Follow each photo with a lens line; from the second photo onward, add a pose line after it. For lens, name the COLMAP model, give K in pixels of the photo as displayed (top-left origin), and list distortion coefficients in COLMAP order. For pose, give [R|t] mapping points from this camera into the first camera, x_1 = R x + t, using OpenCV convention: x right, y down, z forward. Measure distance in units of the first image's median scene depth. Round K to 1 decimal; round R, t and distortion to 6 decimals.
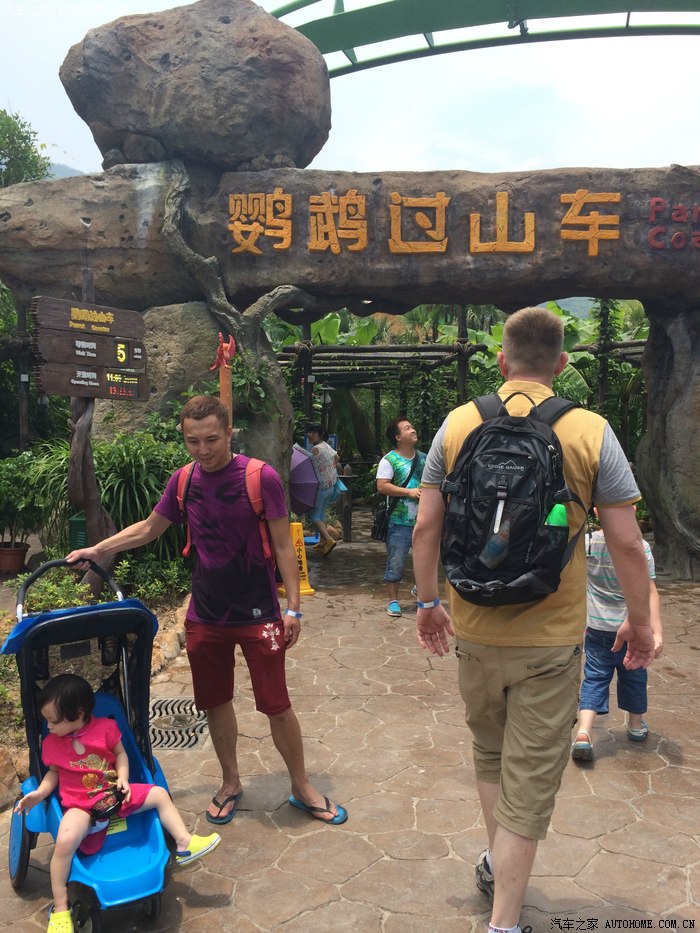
lens RADIAL K [[814.8, 0, 353.1], [0, 814.8, 458.1], [0, 0, 1]] dist [0.087033, -0.092338]
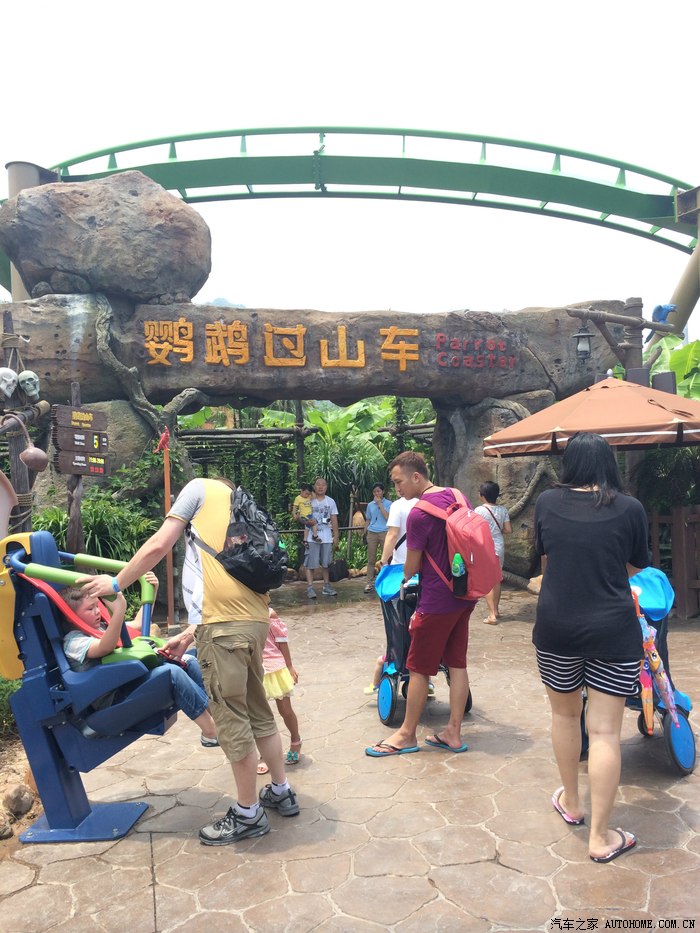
lens RADIAL K [[814.8, 0, 348.2], [0, 814.8, 463.4], [0, 0, 1]] dist [0.087033, -0.092338]
pose [[0.958786, -0.022651, 0.283227, -0.217439], [0.045360, 0.996235, -0.073881, 0.023488], [-0.280487, 0.083683, 0.956203, -0.351634]]
